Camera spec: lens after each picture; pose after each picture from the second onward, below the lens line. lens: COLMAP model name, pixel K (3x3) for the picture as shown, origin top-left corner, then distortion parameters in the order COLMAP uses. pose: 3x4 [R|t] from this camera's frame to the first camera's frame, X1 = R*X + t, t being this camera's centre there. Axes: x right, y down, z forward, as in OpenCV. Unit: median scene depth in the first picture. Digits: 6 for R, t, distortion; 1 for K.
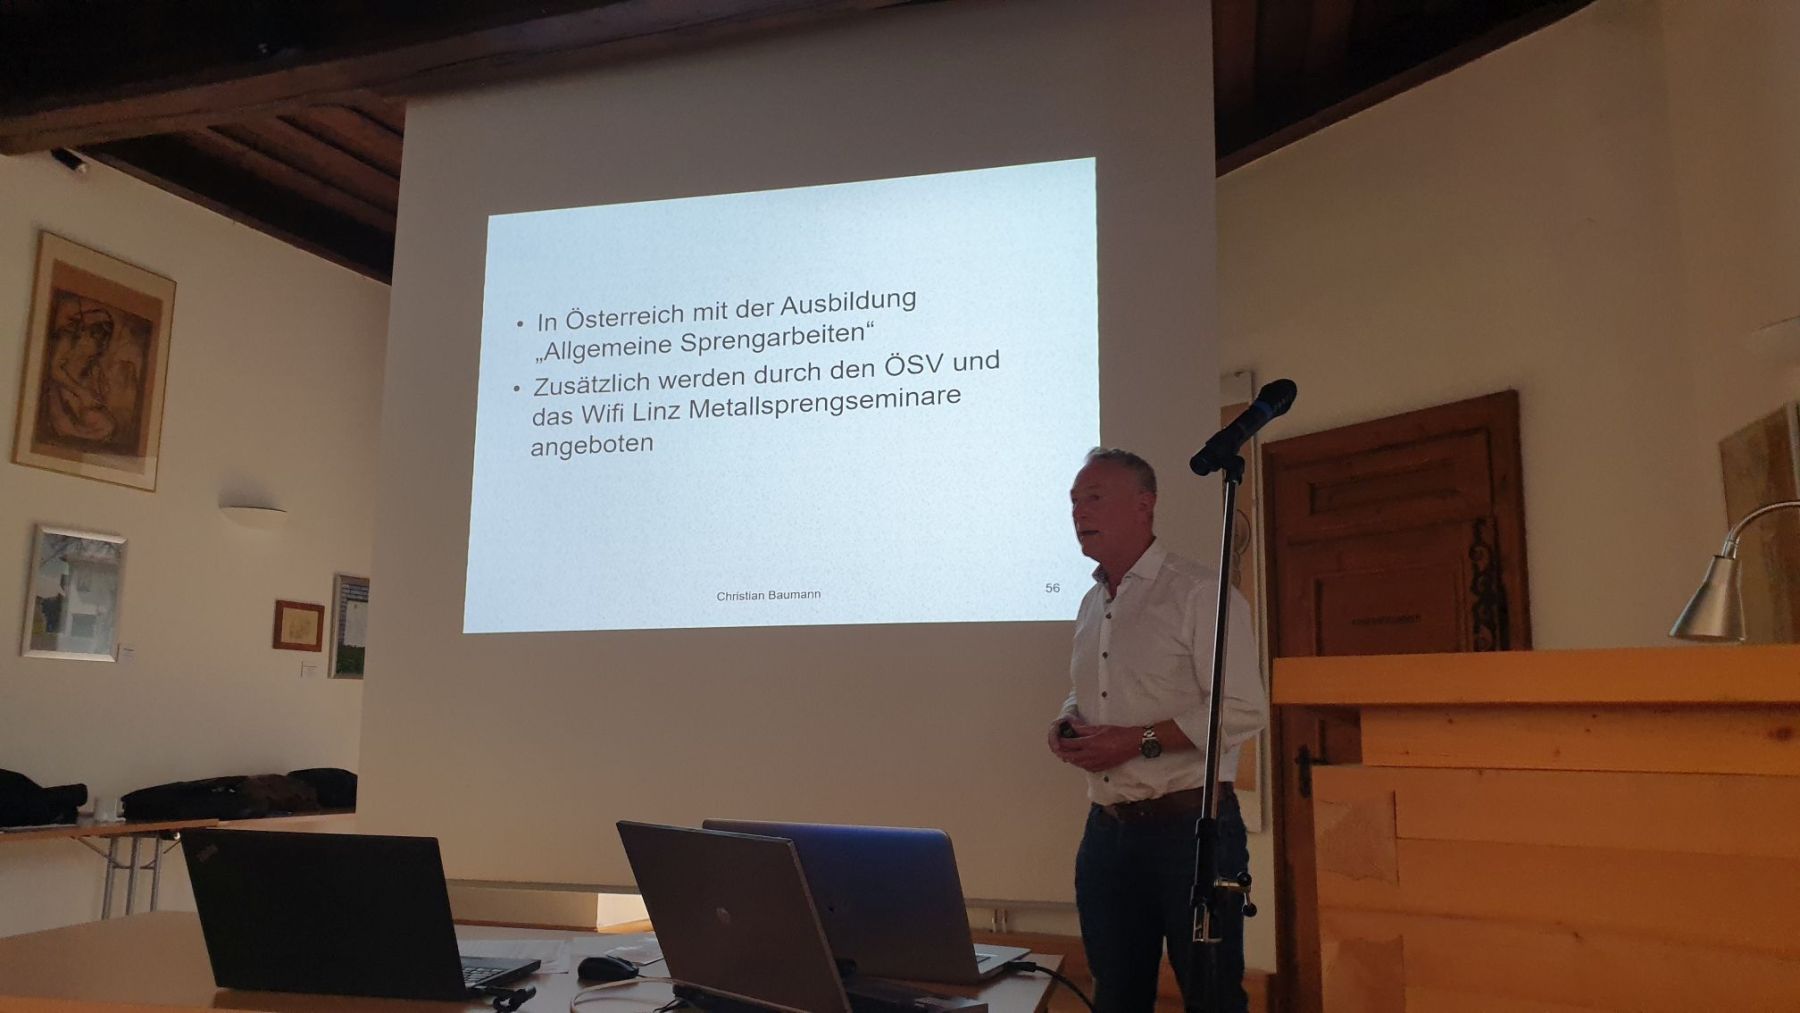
lens RADIAL K [[1407.6, 0, 900.0], [0, 1407.6, 506.5], [0, 0, 1]] dist [0.030777, -0.048506]
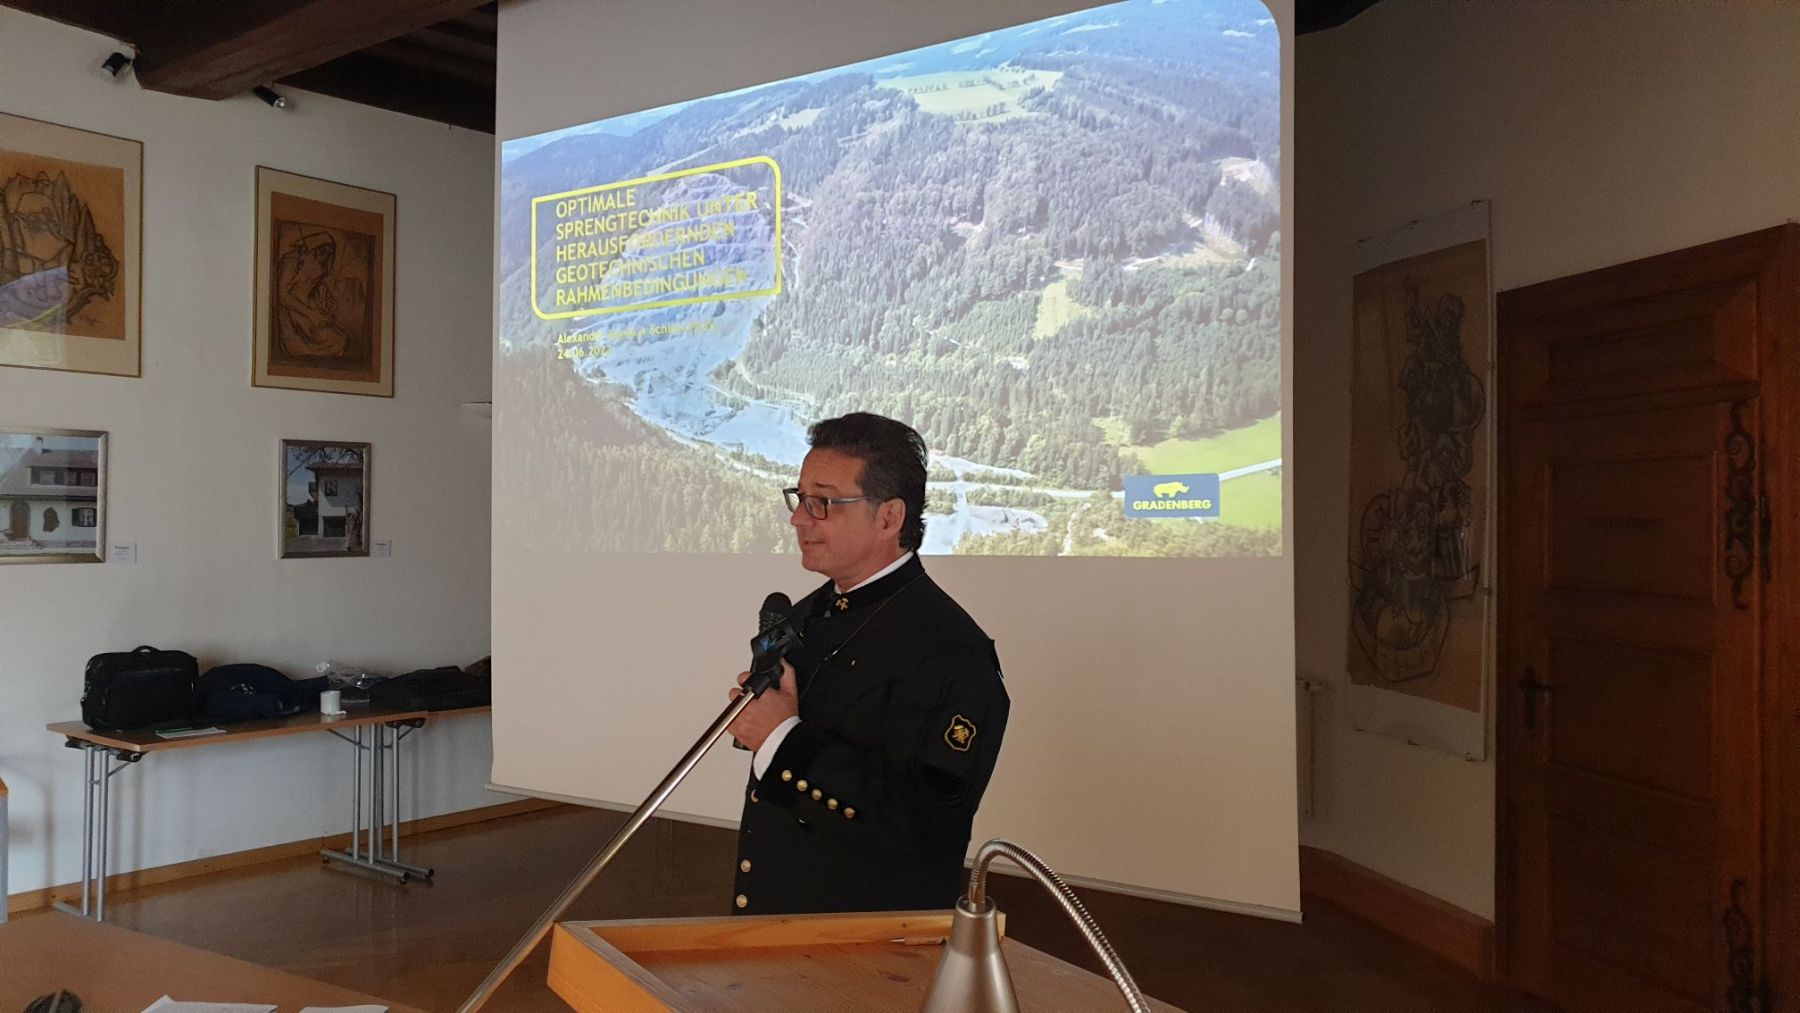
lens RADIAL K [[1407.6, 0, 900.0], [0, 1407.6, 506.5], [0, 0, 1]] dist [0.030777, -0.048506]
pose [[0.942997, -0.011217, -0.332612, 0.238478], [0.061025, 0.988314, 0.139684, -0.067949], [0.327159, -0.152019, 0.932661, 0.138490]]
